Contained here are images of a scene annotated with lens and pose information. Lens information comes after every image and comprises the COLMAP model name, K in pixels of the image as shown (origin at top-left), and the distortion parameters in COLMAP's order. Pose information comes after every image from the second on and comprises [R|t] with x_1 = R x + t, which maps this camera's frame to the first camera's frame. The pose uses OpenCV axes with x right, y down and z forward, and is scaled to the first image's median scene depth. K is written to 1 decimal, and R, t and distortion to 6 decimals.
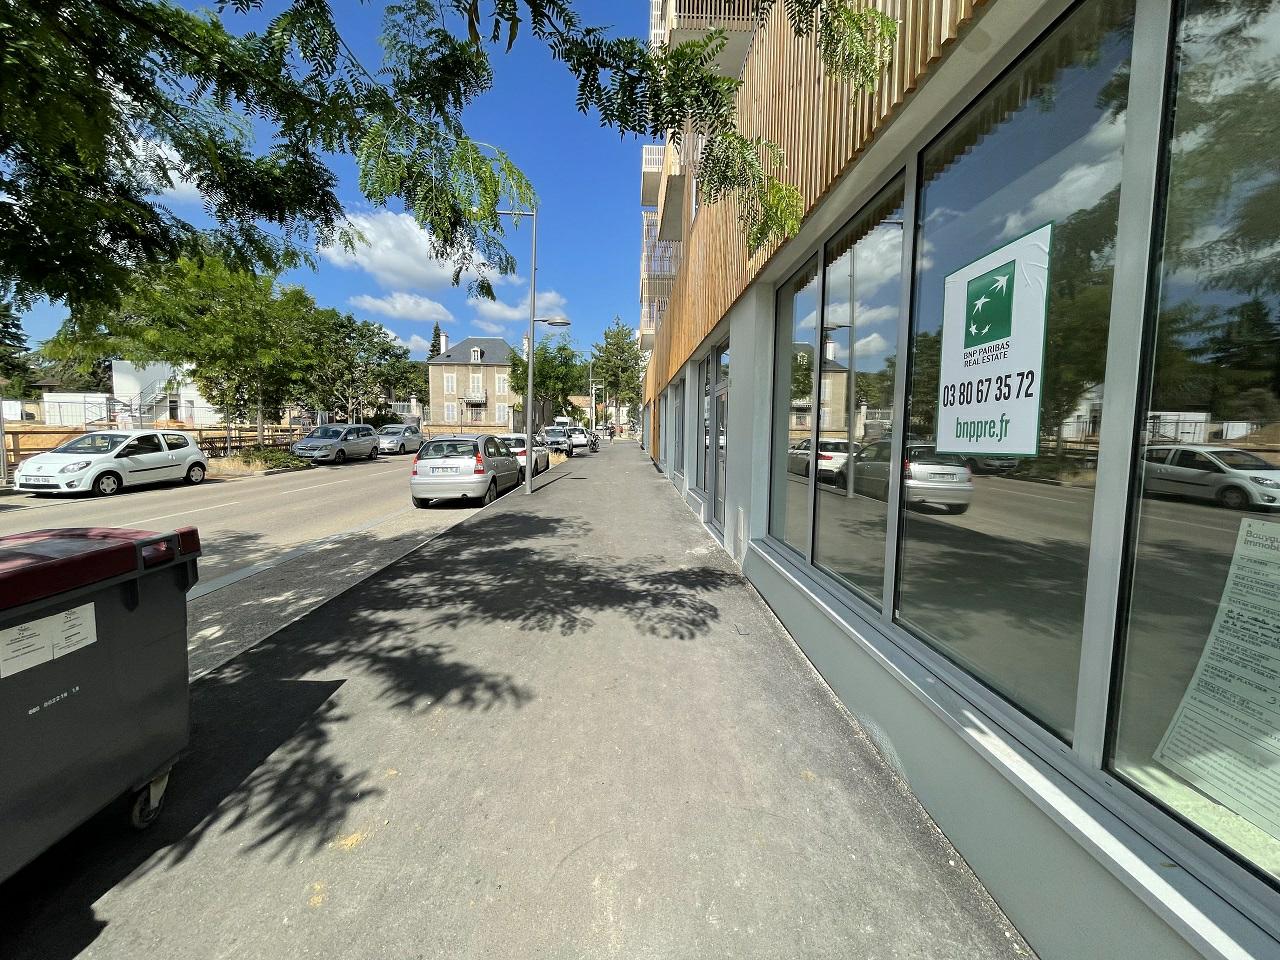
lens RADIAL K [[527.4, 0, 642.6], [0, 527.4, 480.2], [0, 0, 1]] dist [-0.002329, 0.000783]
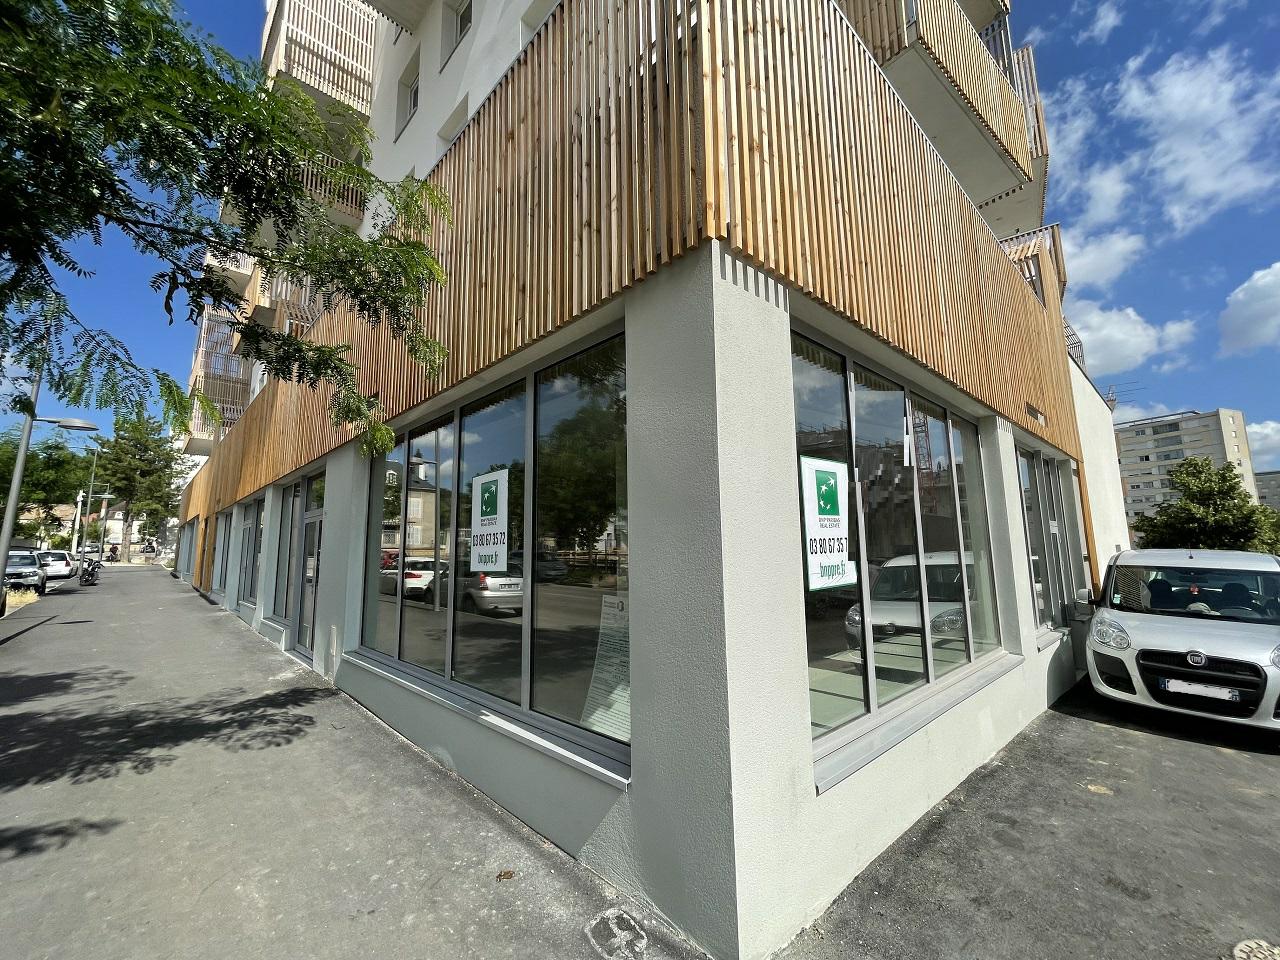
lens RADIAL K [[527.4, 0, 638.8], [0, 527.4, 479.2], [0, 0, 1]] dist [-0.002329, 0.000783]
pose [[0.746999, 0.066359, 0.661505, -0.104250], [0.080651, 0.978612, -0.189244, 0.012019], [-0.659915, 0.194716, 0.725671, -0.345614]]
